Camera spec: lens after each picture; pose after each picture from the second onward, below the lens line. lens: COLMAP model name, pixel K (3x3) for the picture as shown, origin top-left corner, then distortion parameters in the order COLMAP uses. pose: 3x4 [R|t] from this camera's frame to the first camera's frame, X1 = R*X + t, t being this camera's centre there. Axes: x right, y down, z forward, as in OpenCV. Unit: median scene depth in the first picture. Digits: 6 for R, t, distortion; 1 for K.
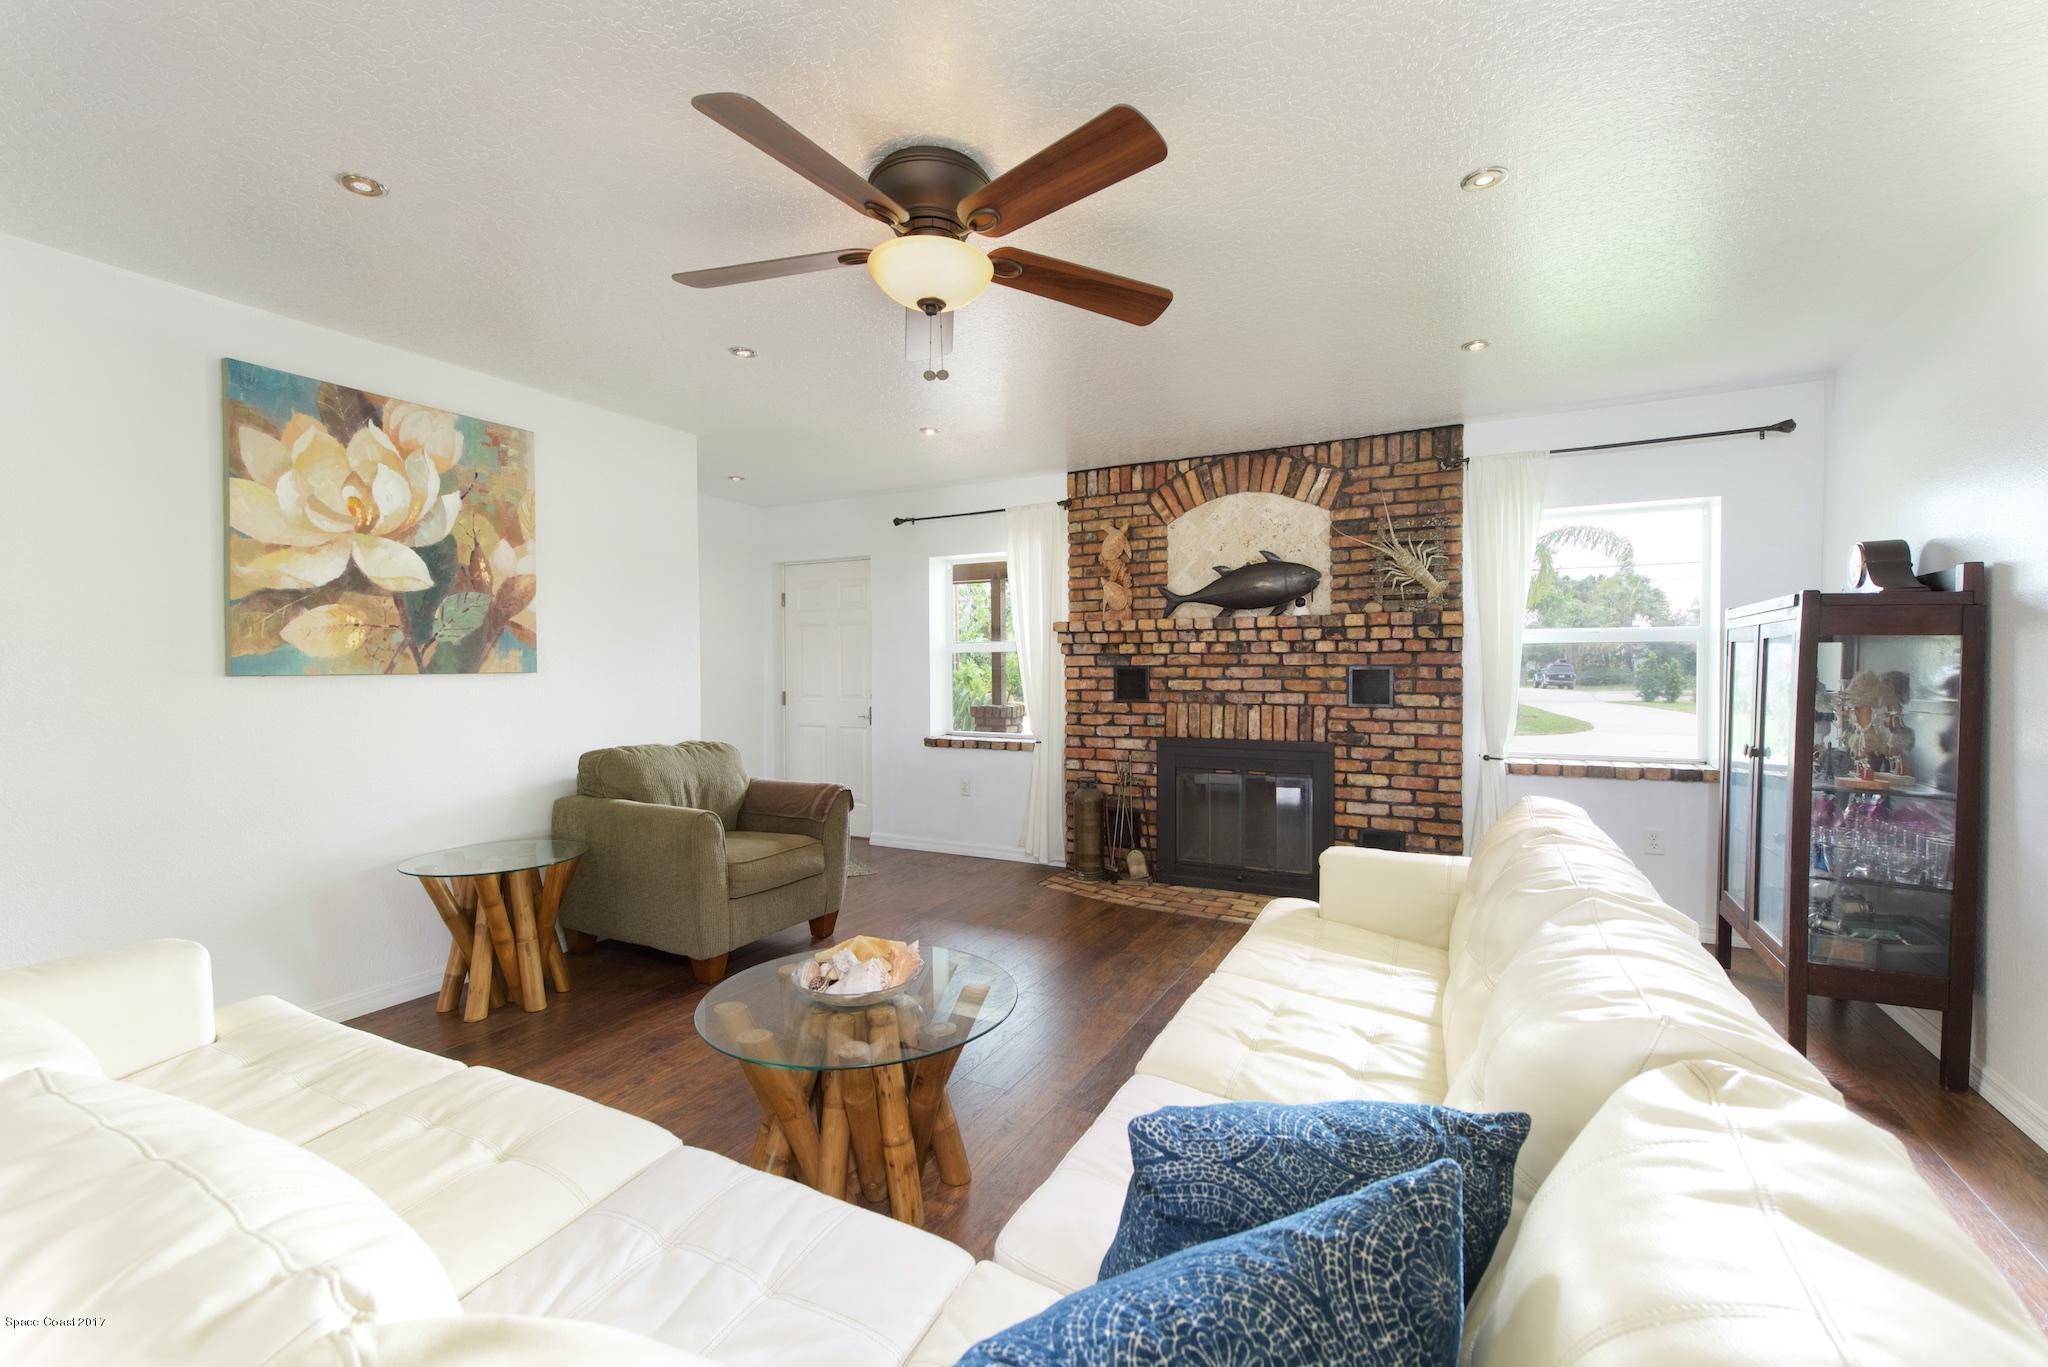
lens RADIAL K [[858.2, 0, 1021.1], [0, 858.2, 687.7], [0, 0, 1]] dist [0.002254, -0.001590]
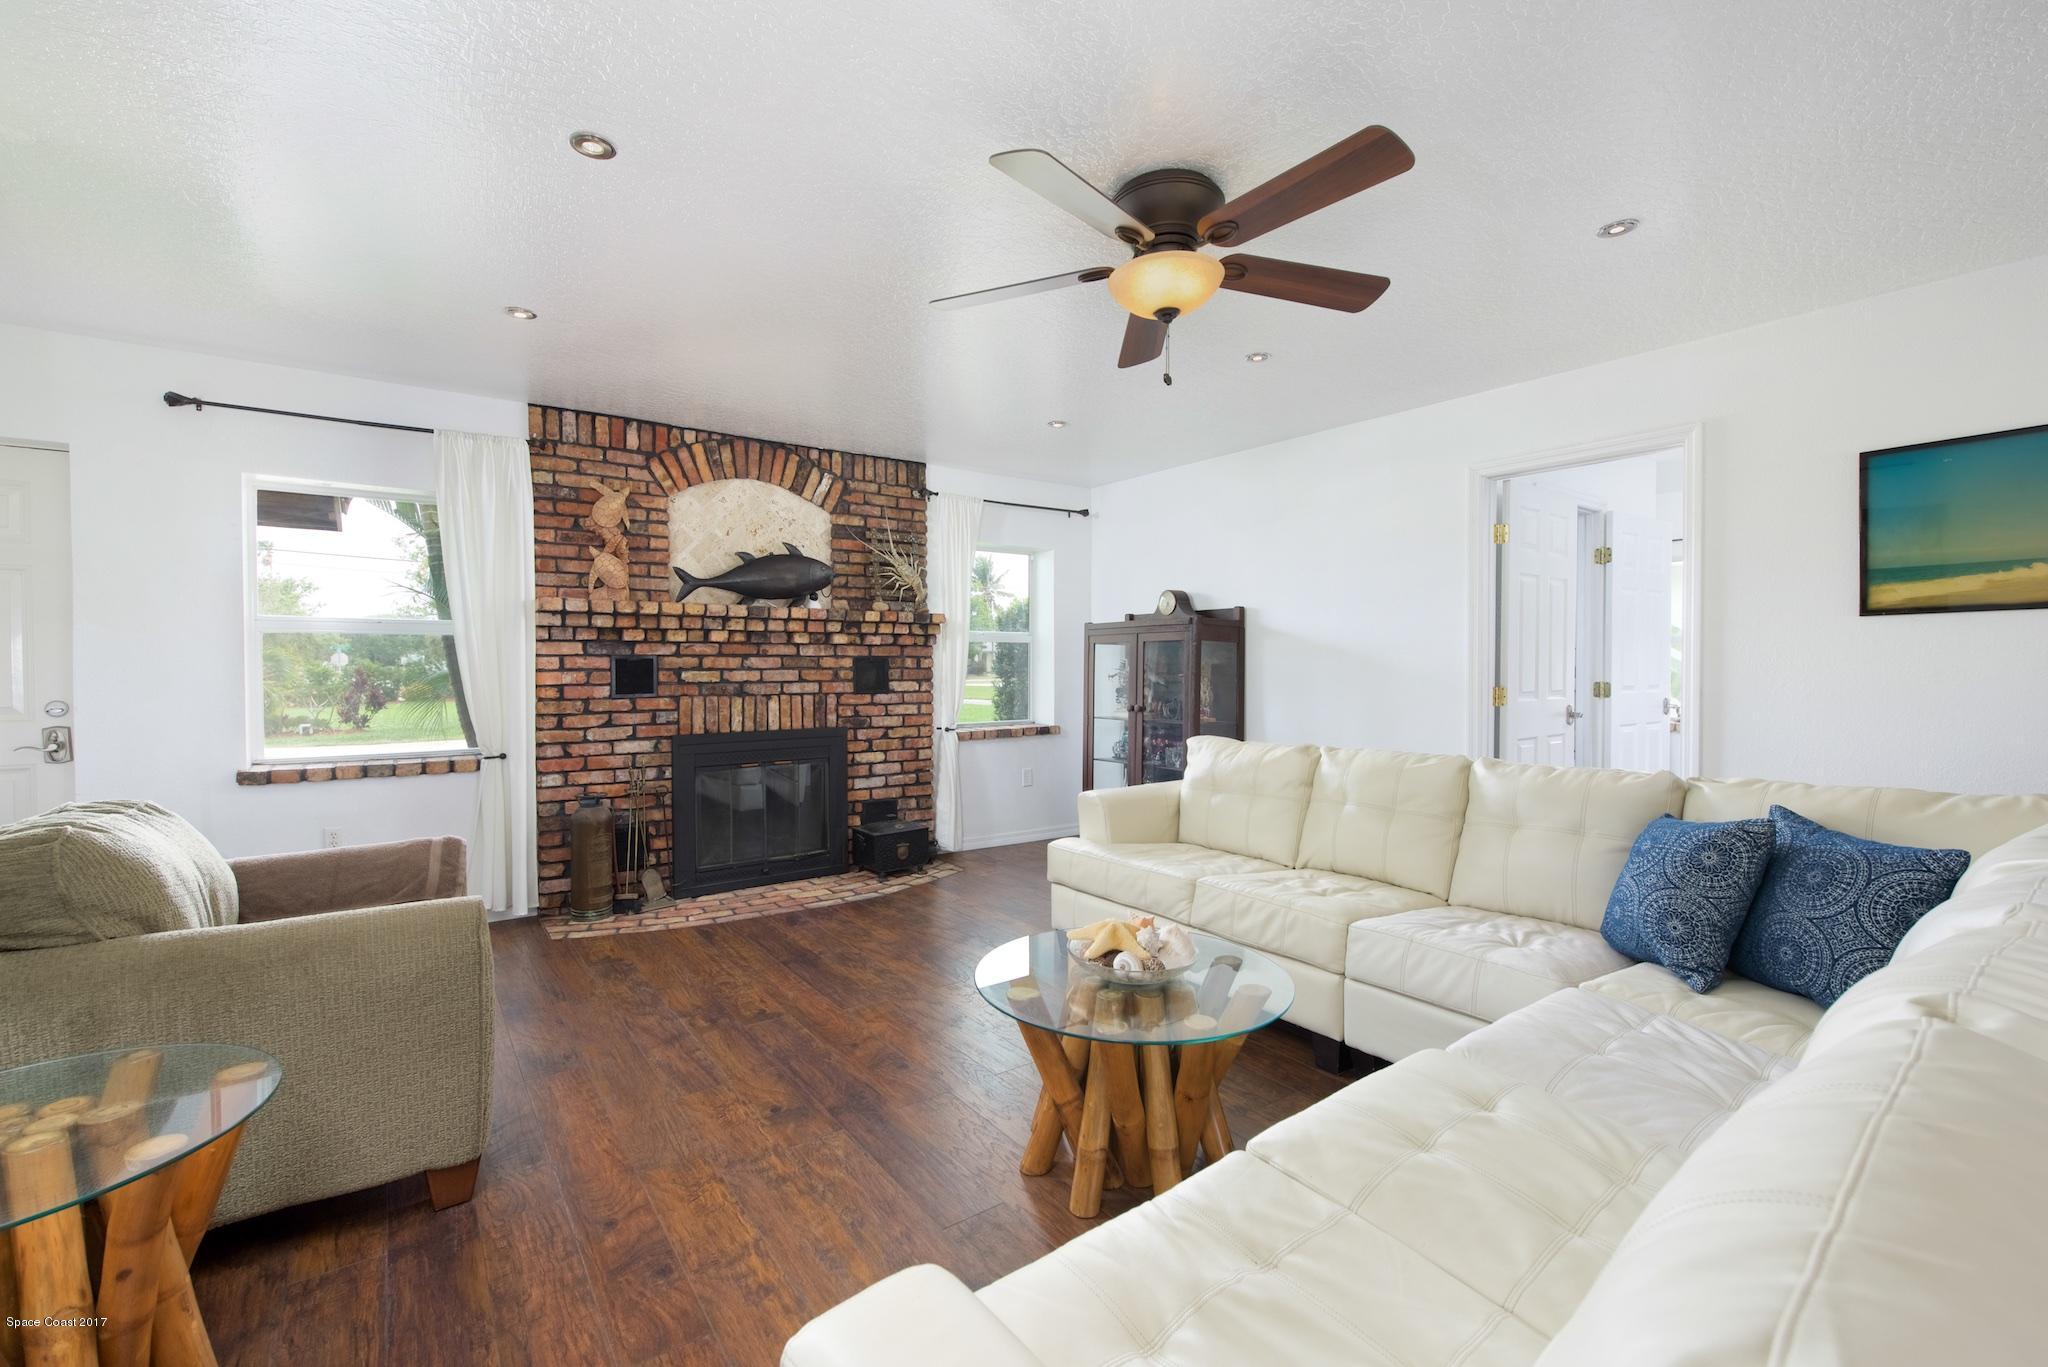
lens RADIAL K [[885.6, 0, 1023.1], [0, 885.6, 677.0], [0, 0, 1]] dist [0.012486, -0.001153]
pose [[0.439823, -0.014359, 0.897969, -0.518702], [0.017598, 0.999818, 0.007368, -0.003710], [-0.897912, 0.012562, 0.439996, 0.277894]]
